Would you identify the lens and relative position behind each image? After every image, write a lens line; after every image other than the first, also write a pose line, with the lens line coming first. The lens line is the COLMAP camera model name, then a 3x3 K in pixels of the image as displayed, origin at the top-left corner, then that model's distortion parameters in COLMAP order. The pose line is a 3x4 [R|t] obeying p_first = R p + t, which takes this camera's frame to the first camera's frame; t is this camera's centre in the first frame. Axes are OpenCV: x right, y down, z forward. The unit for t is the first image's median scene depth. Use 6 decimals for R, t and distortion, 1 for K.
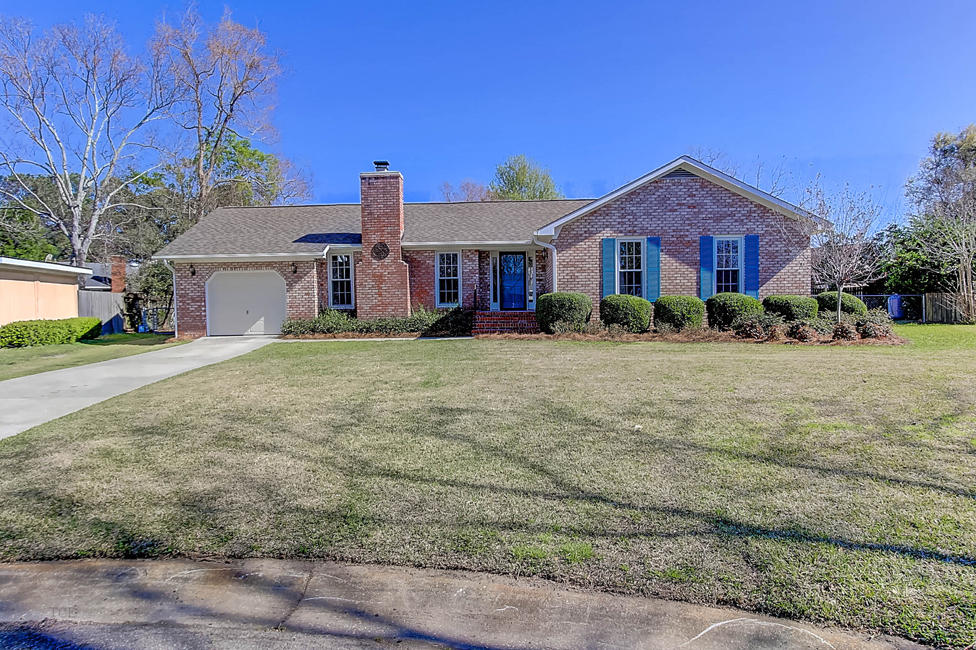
lens RADIAL K [[641.6, 0, 486.5], [0, 641.6, 324.8], [0, 0, 1]] dist [0.001925, 0.000282]
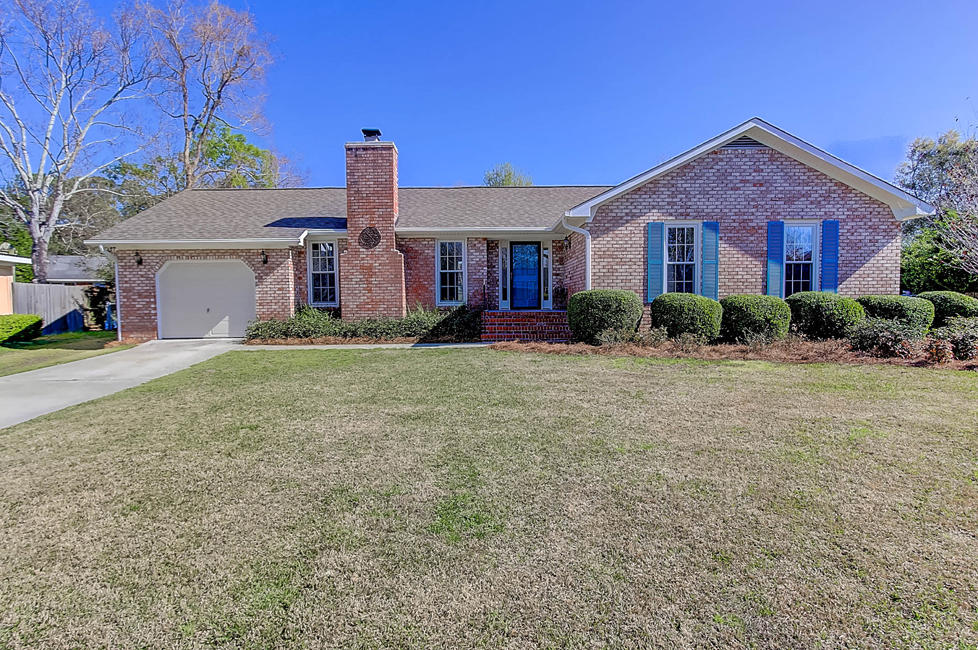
lens RADIAL K [[505.2, 0, 488.6], [0, 505.2, 322.1], [0, 0, 1]] dist [-0.003406, 0.000139]
pose [[0.998856, 0.004333, 0.047631, -0.042308], [-0.005151, 0.999841, 0.017070, -0.017747], [-0.047549, -0.017296, 0.998719, 0.337038]]
